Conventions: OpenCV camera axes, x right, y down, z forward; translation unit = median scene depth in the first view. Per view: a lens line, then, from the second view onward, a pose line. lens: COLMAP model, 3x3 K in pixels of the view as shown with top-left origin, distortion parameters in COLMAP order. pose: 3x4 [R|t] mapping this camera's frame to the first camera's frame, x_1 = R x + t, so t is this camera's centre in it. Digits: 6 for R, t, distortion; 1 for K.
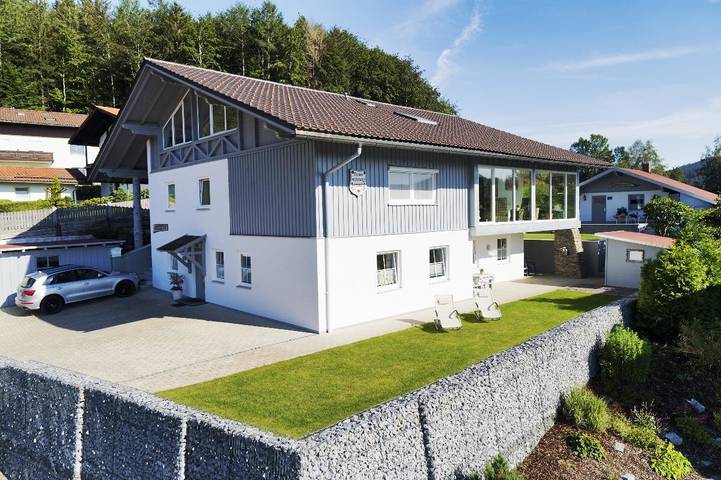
lens RADIAL K [[507.1, 0, 361.9], [0, 507.1, 238.5], [0, 0, 1]] dist [-0.007133, 0.001105]
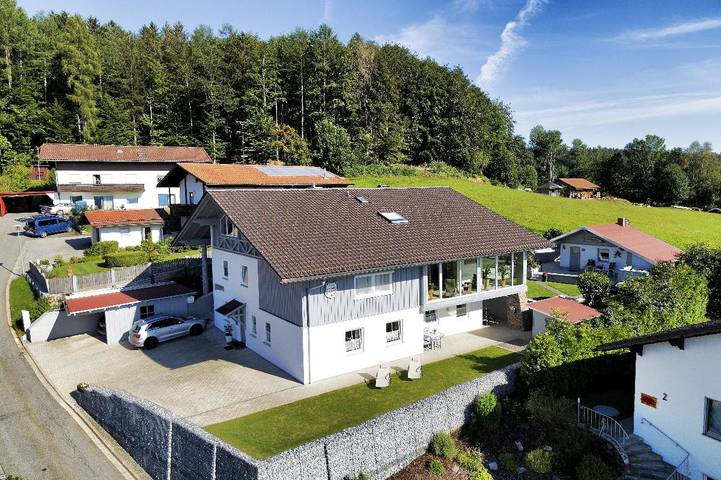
lens RADIAL K [[507.1, 0, 359.1], [0, 507.1, 239.9], [0, 0, 1]] dist [-0.007133, 0.001105]
pose [[0.990043, 0.014706, -0.139996, 0.235437], [-0.008272, 0.998887, 0.046430, -0.268584], [0.140523, -0.044809, 0.989063, -0.438423]]
